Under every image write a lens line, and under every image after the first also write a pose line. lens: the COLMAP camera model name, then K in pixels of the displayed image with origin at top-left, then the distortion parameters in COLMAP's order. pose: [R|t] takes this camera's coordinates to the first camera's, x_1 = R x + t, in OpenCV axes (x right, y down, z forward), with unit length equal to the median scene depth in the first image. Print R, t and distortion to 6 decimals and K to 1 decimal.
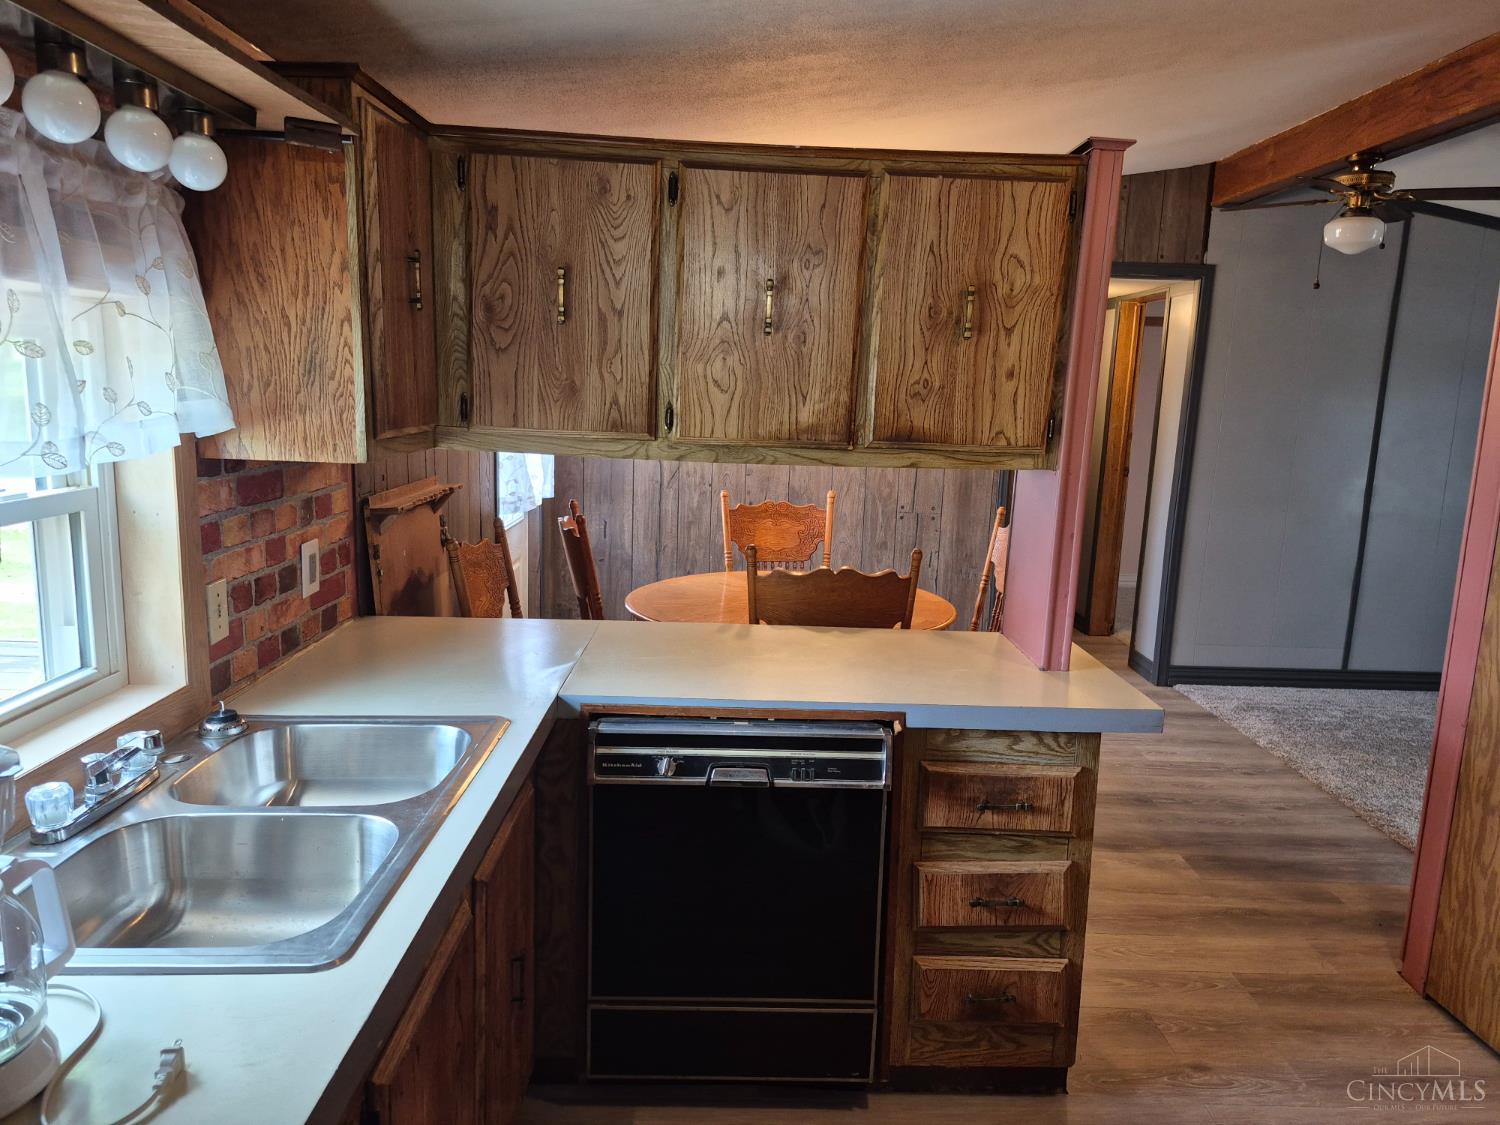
lens RADIAL K [[1048.8, 0, 751.9], [0, 1048.8, 564.4], [0, 0, 1]] dist [0.071045, -0.088625]
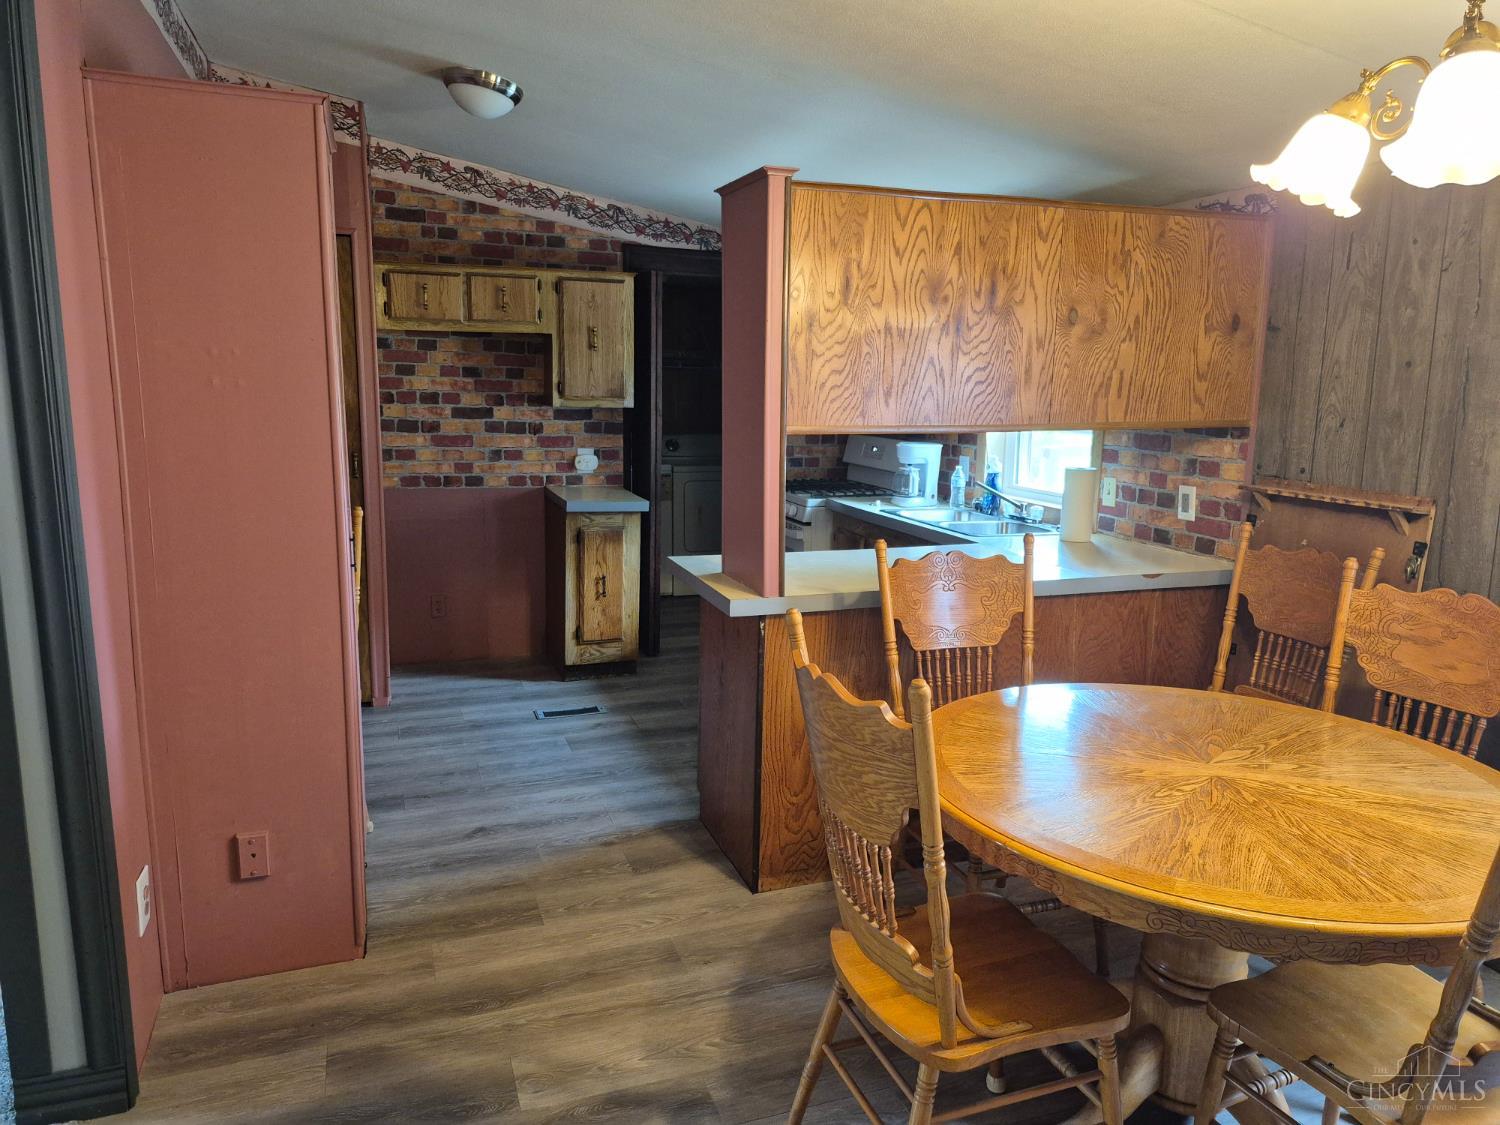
lens RADIAL K [[1048.8, 0, 747.7], [0, 1048.8, 546.6], [0, 0, 1]] dist [0.071045, -0.088625]
pose [[-0.944043, 0.001129, -0.329821, 0.730160], [-0.106166, 0.945732, 0.307115, -0.353805], [0.312269, 0.324945, -0.892692, 2.247204]]
